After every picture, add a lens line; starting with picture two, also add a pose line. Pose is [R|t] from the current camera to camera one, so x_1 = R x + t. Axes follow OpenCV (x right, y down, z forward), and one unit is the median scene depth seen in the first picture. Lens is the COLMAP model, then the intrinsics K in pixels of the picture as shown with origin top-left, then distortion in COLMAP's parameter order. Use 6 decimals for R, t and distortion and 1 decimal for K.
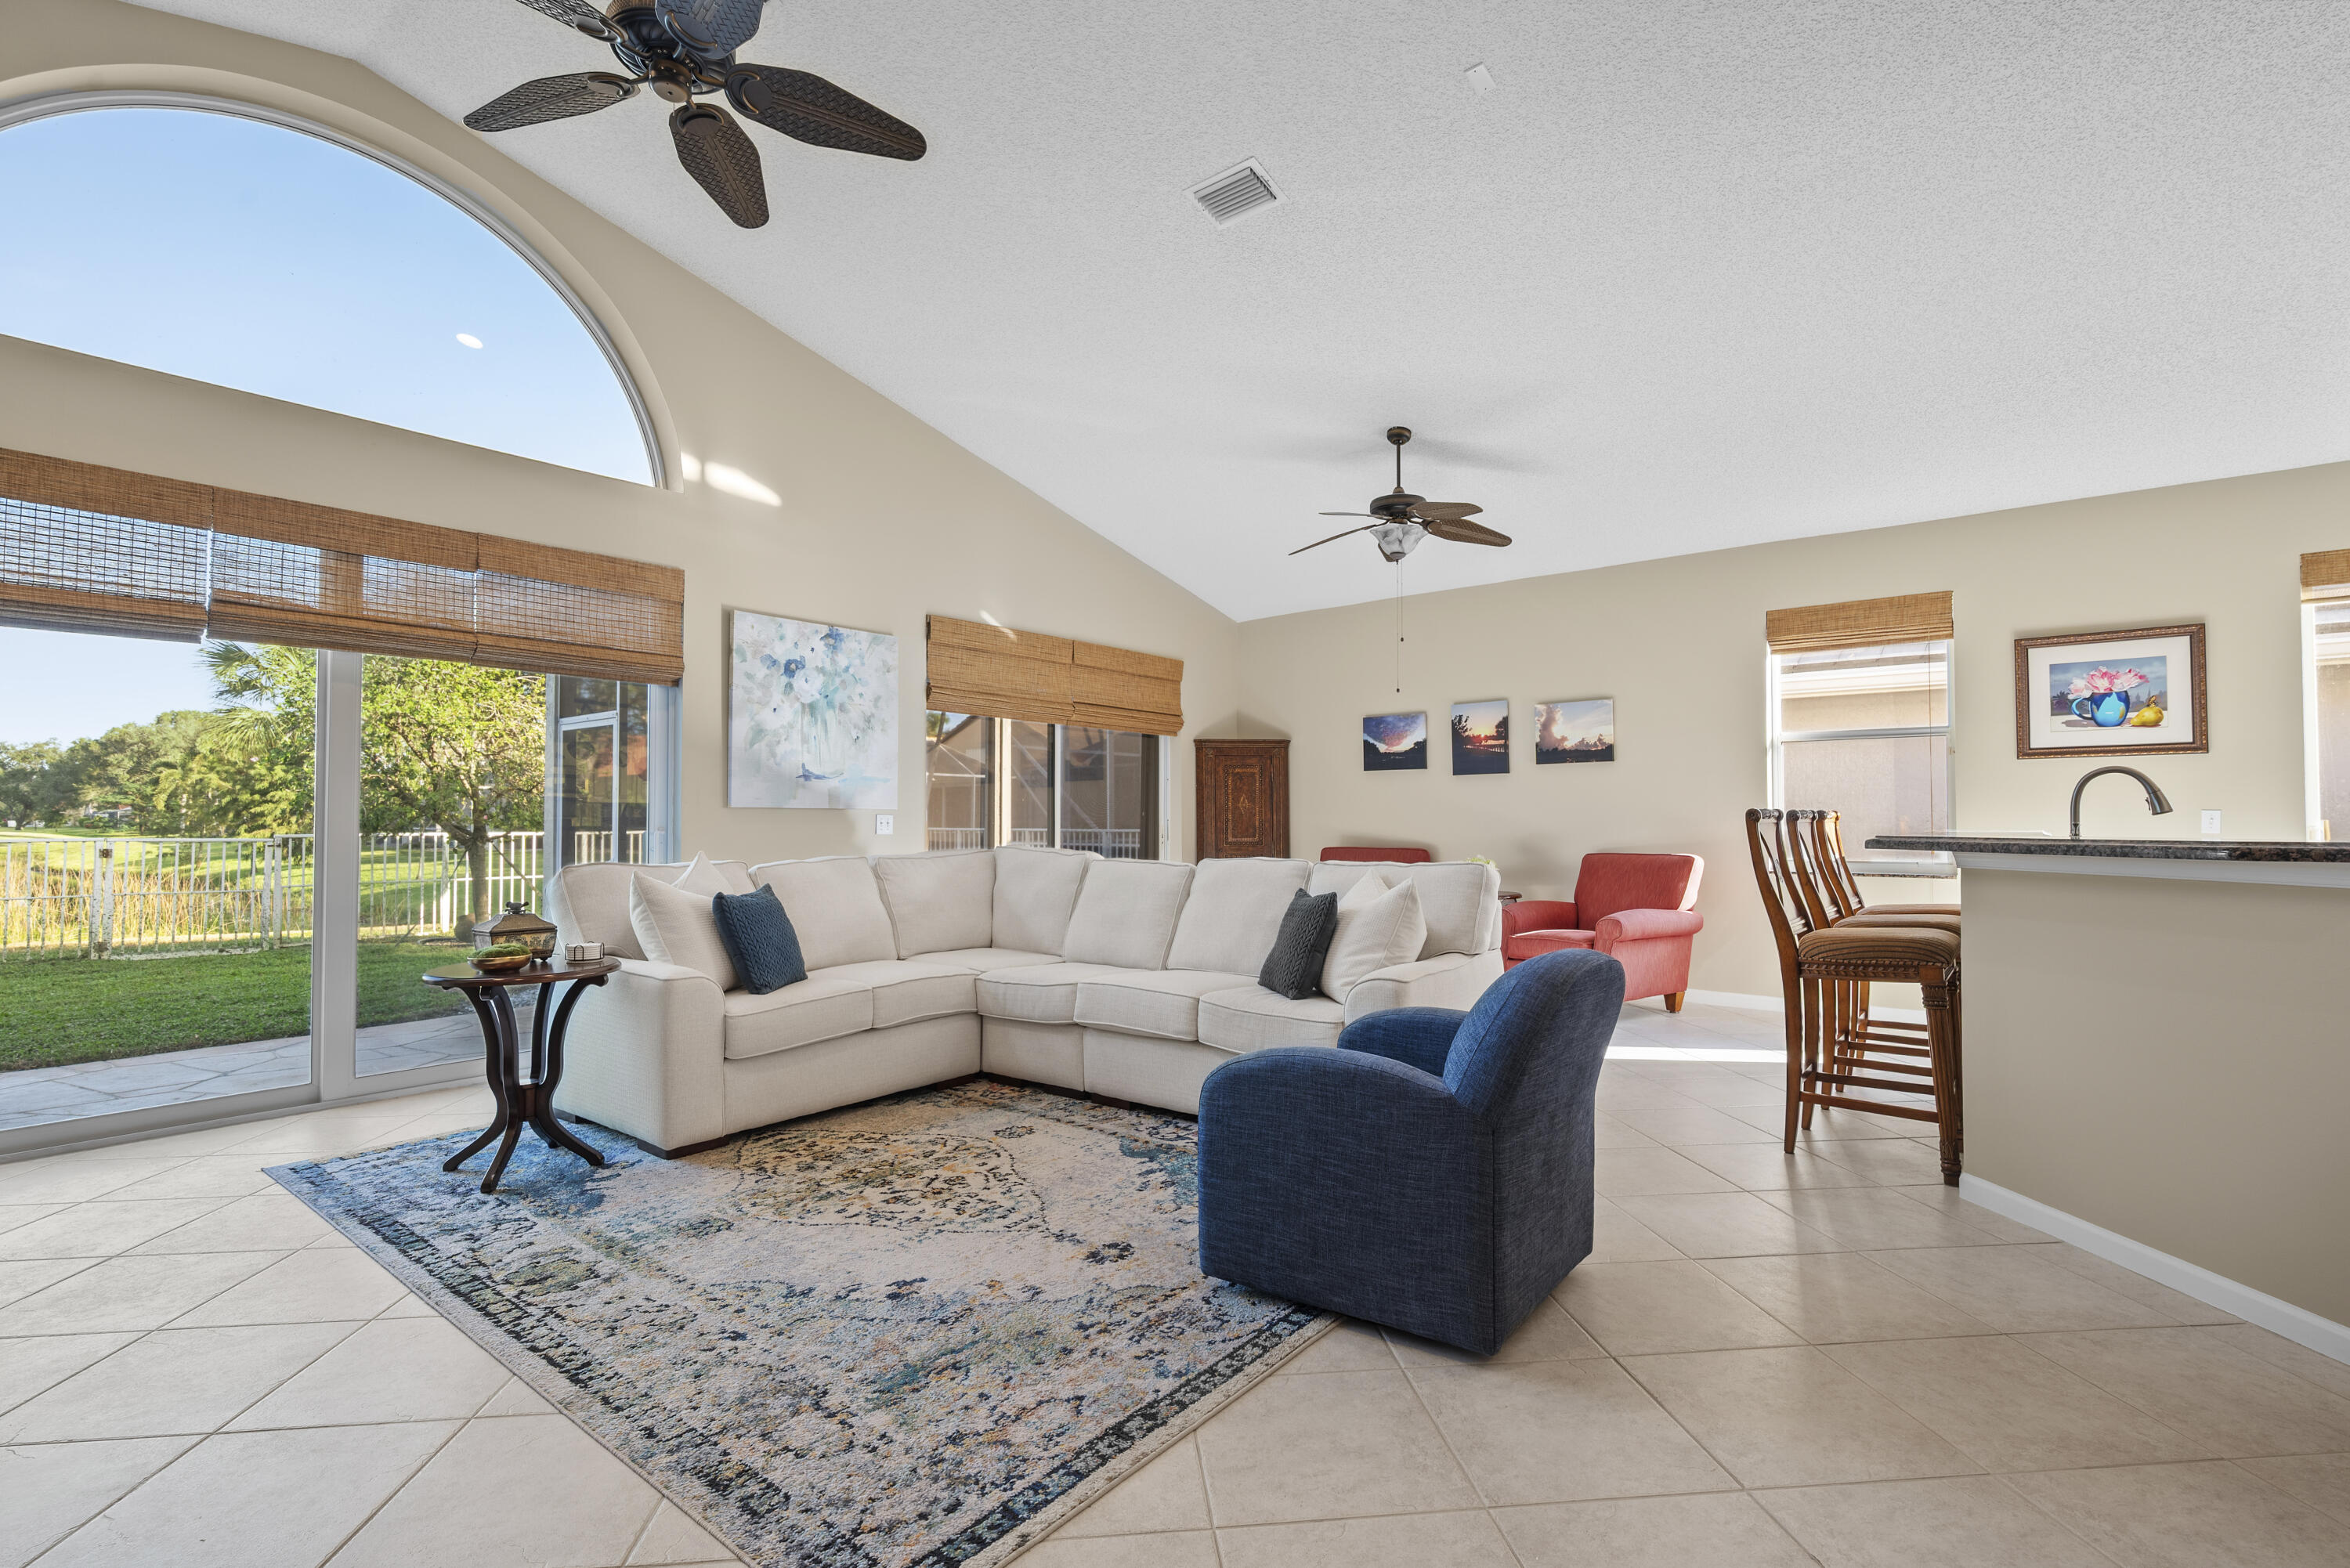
lens RADIAL K [[1069.1, 0, 1181.0], [0, 1069.1, 787.2], [0, 0, 1]] dist [-0.001249, 0.000077]
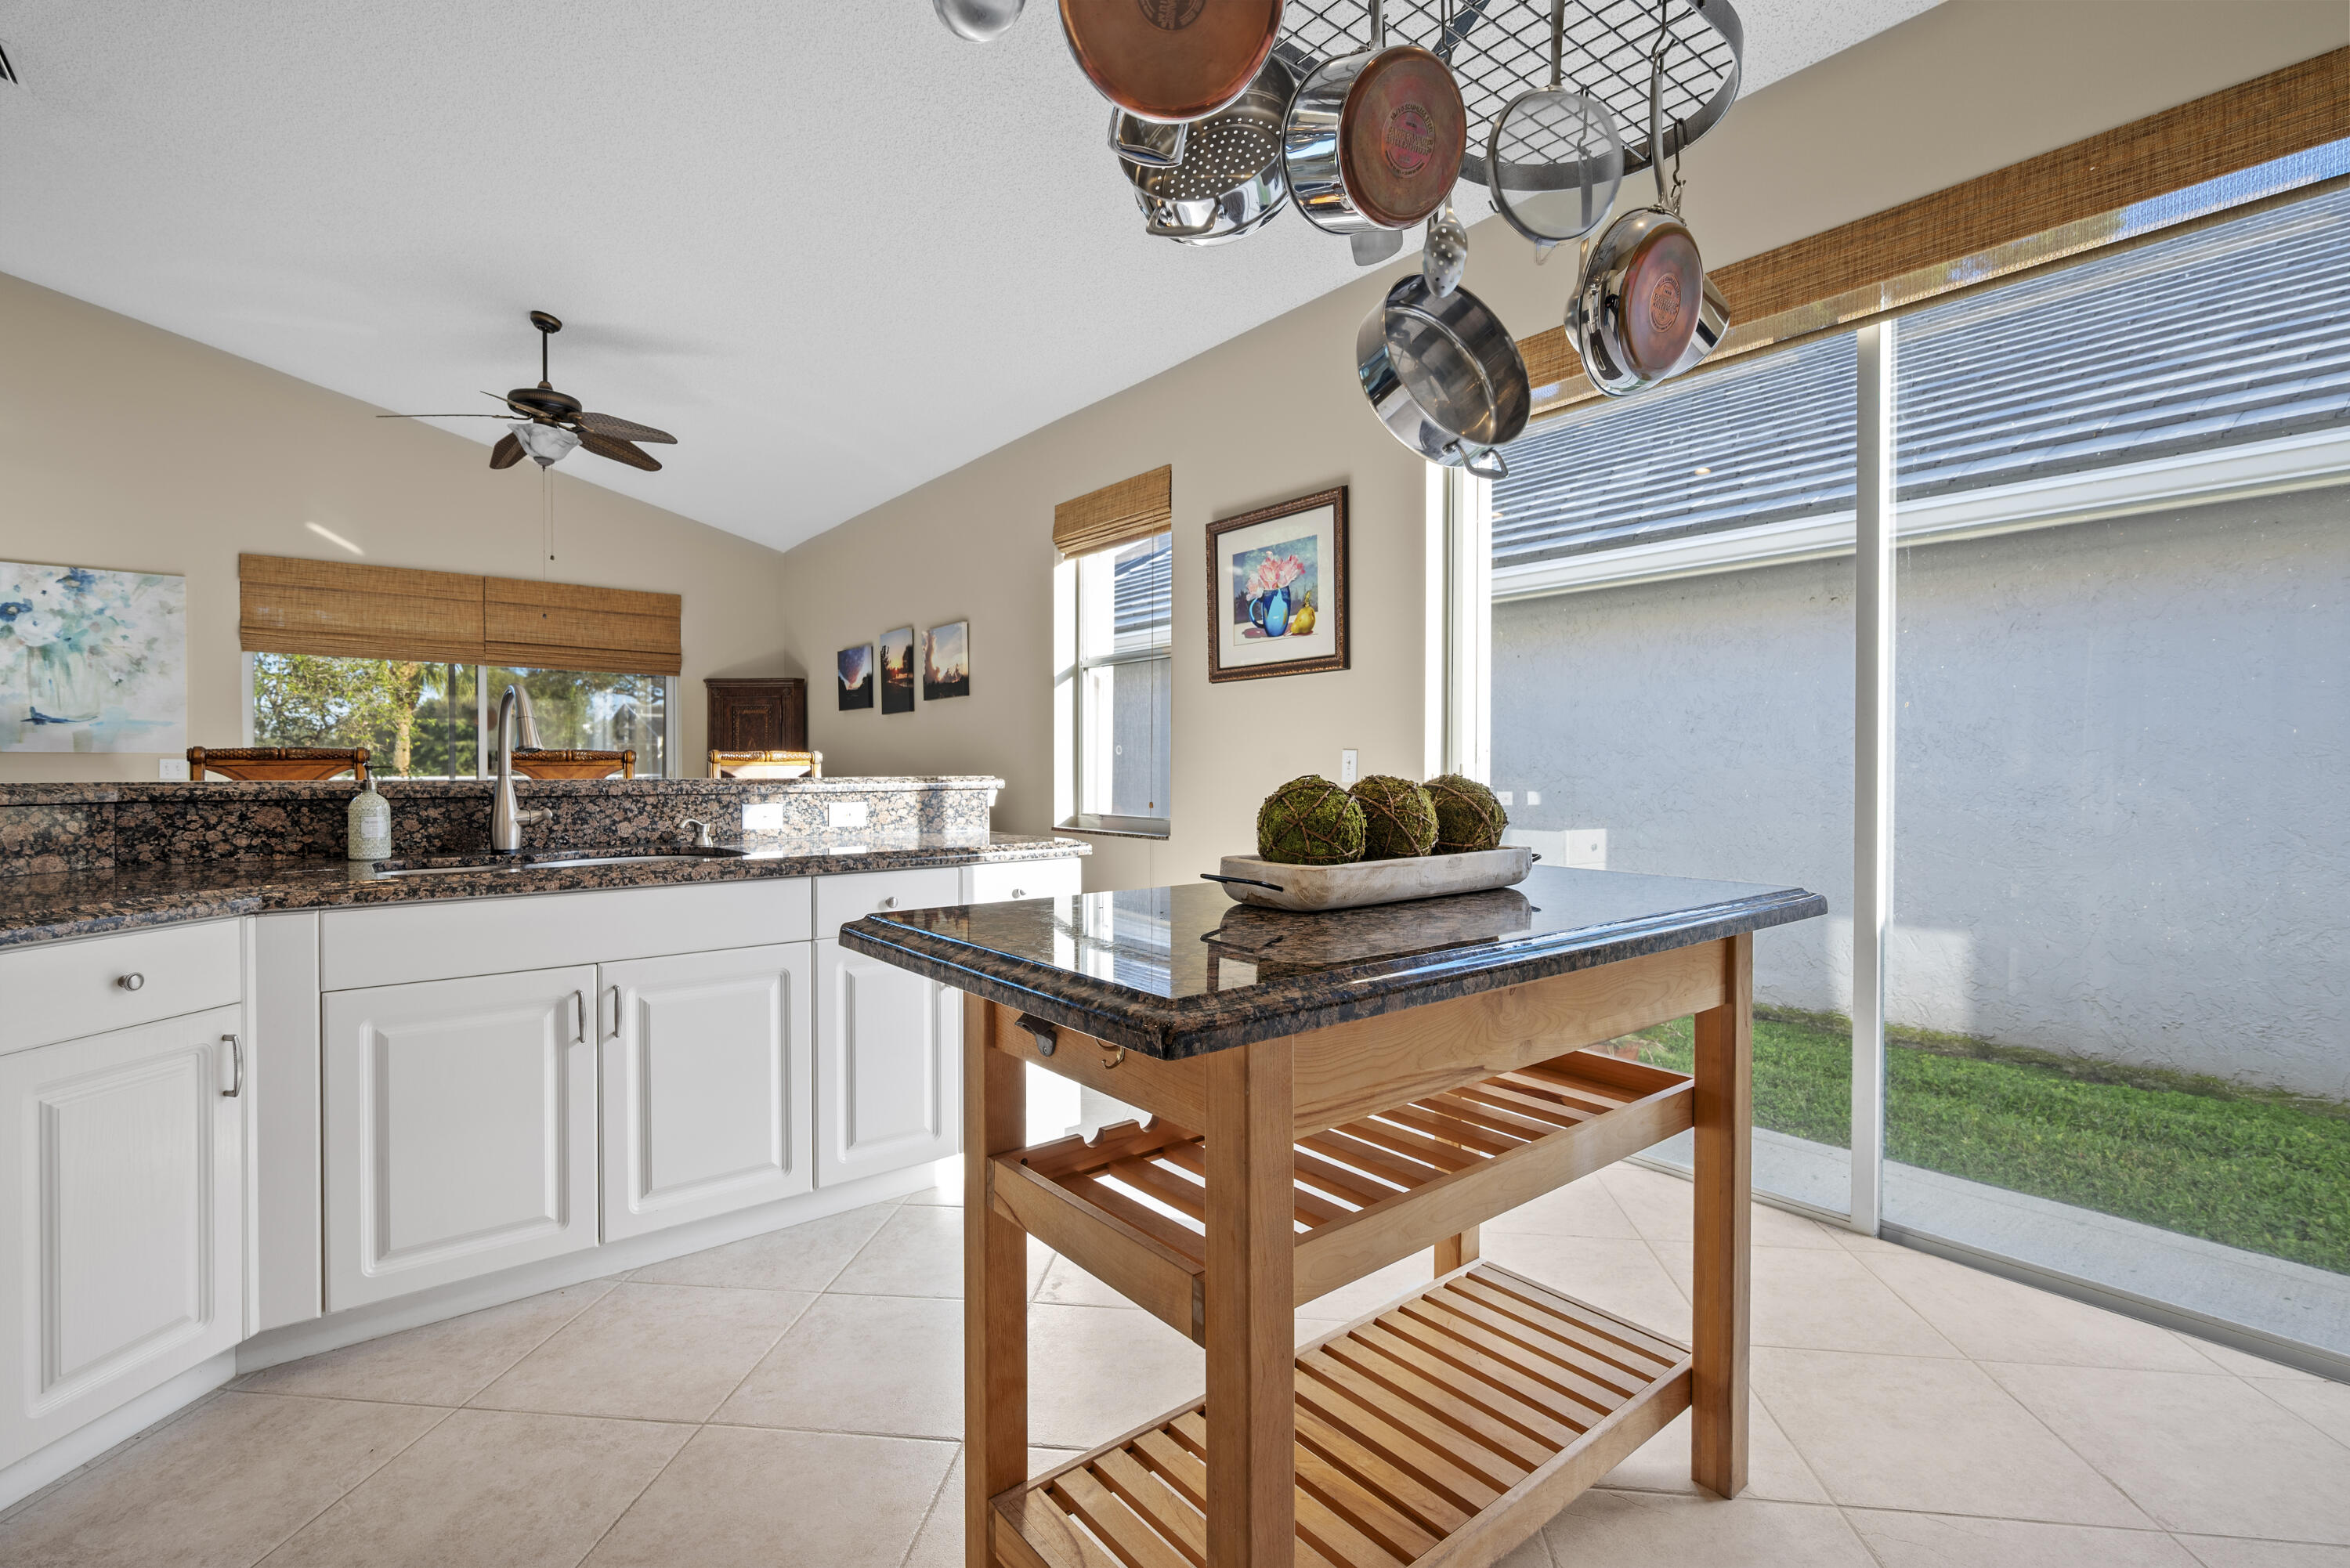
lens RADIAL K [[1069.1, 0, 1182.4], [0, 1069.1, 781.9], [0, 0, 1]] dist [-0.001249, 0.000077]
pose [[0.977552, 0.003668, -0.210662, 0.900612], [0.005442, 0.999075, 0.042650, 0.010550], [0.210623, -0.042839, 0.976628, 0.249413]]
